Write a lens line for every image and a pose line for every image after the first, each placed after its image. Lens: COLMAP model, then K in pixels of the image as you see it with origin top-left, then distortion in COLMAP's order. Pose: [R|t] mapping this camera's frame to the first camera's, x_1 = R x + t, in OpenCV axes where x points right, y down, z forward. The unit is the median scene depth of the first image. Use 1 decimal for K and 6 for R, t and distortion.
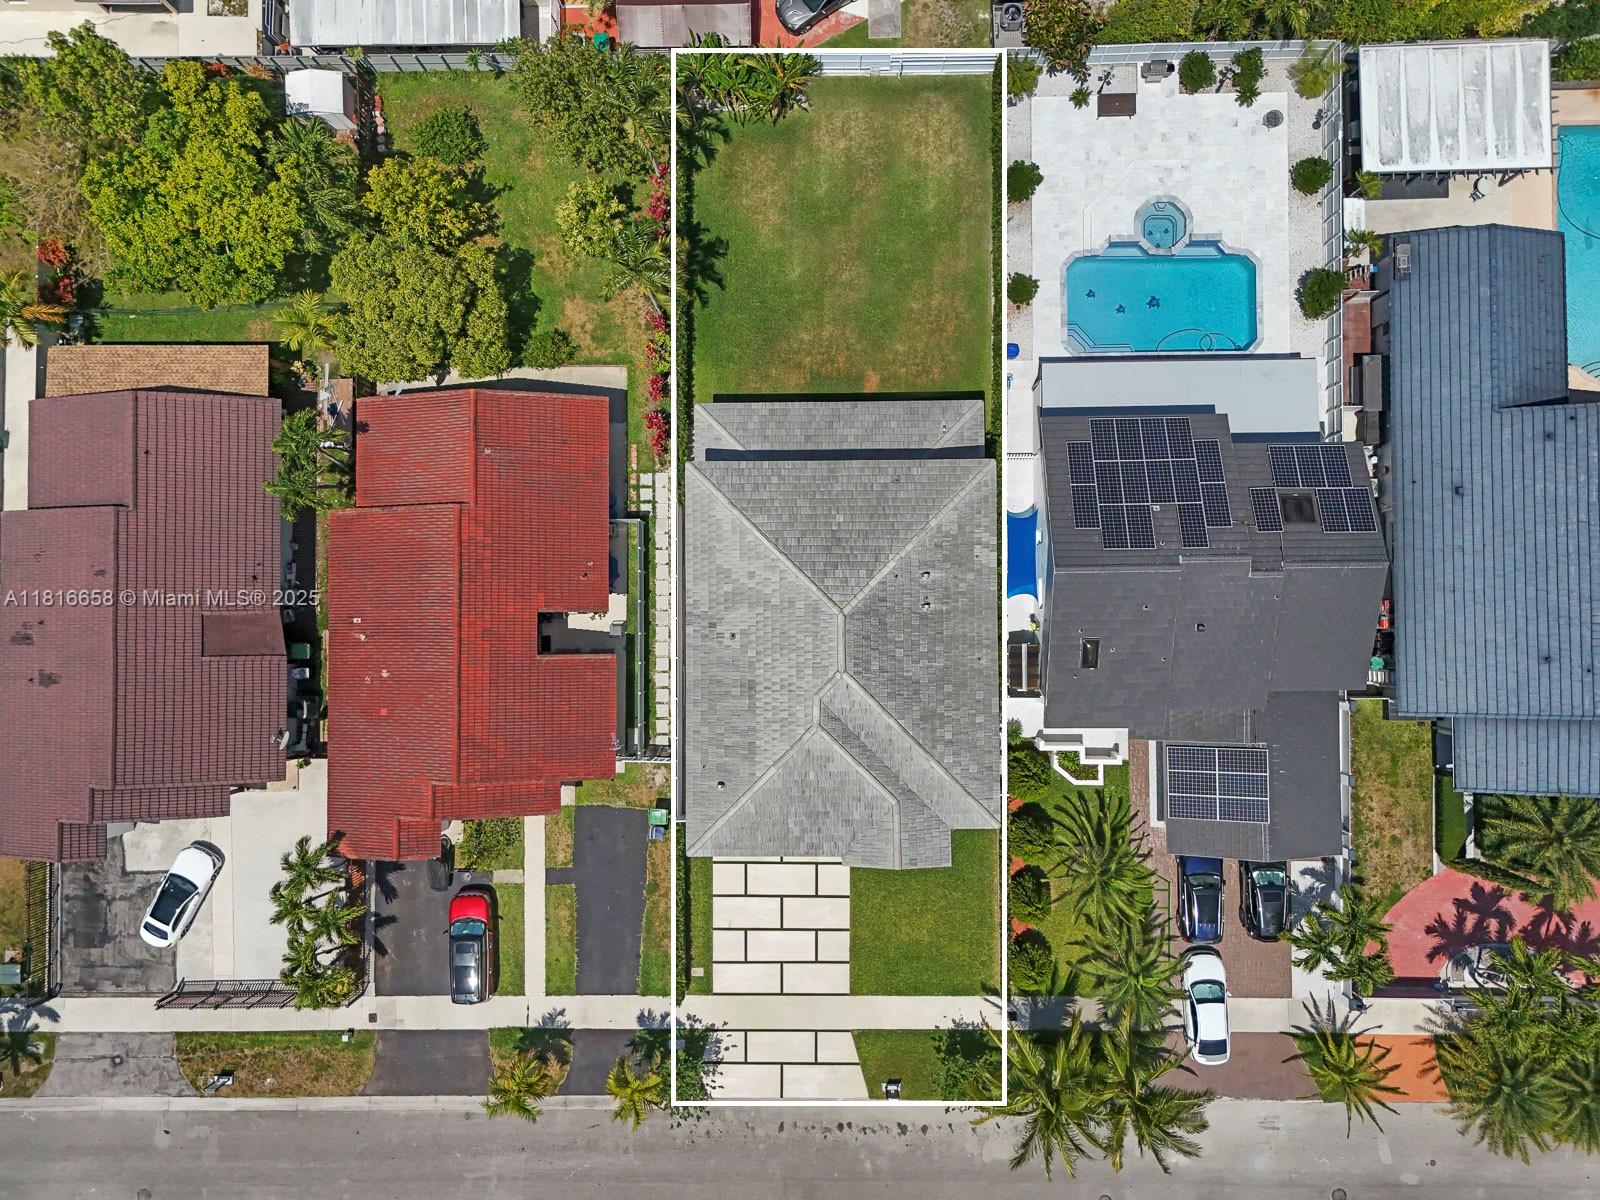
lens RADIAL K [[1140.1, 0, 801.4], [0, 1140.1, 610.2], [0, 0, 1]] dist [0.047070, -0.032171]
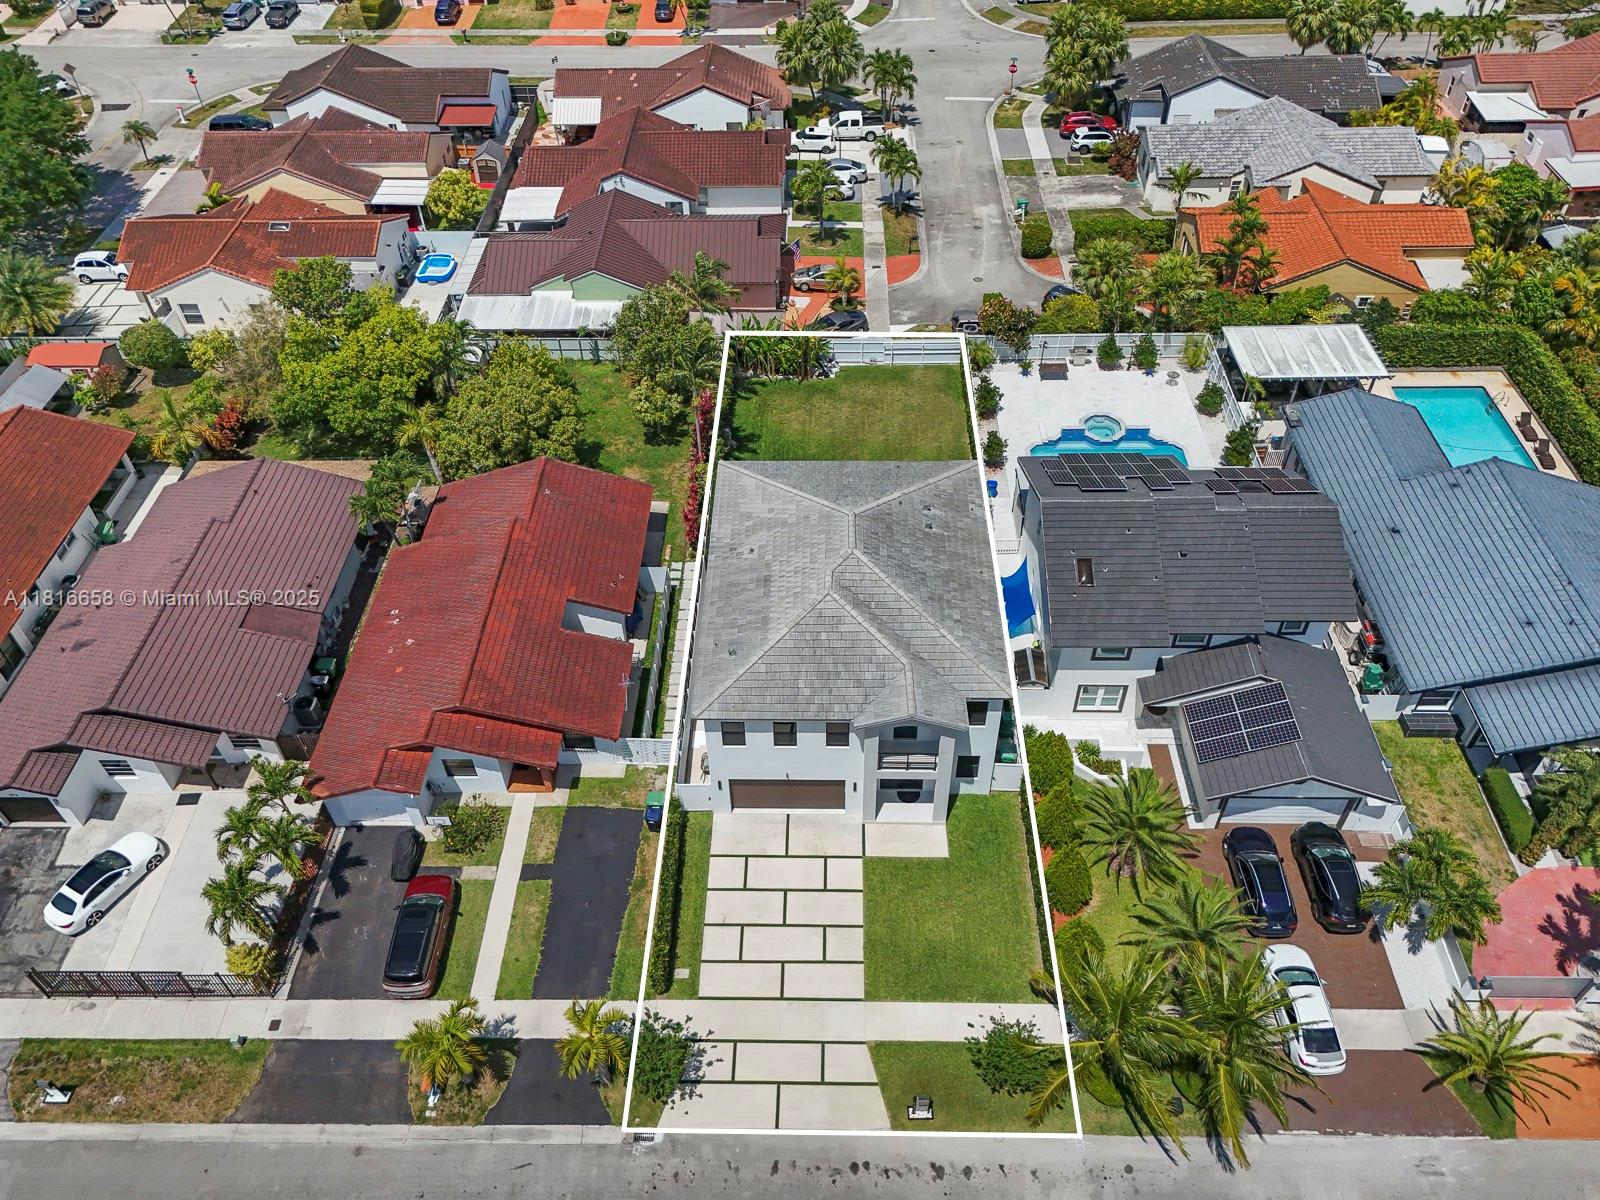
lens RADIAL K [[1140.1, 0, 803.3], [0, 1140.1, 601.5], [0, 0, 1]] dist [0.047070, -0.032171]
pose [[0.999736, 0.020235, -0.010864, 0.001402], [-0.022272, 0.738628, -0.673746, 0.677739], [-0.005609, 0.673810, 0.738884, 0.199845]]
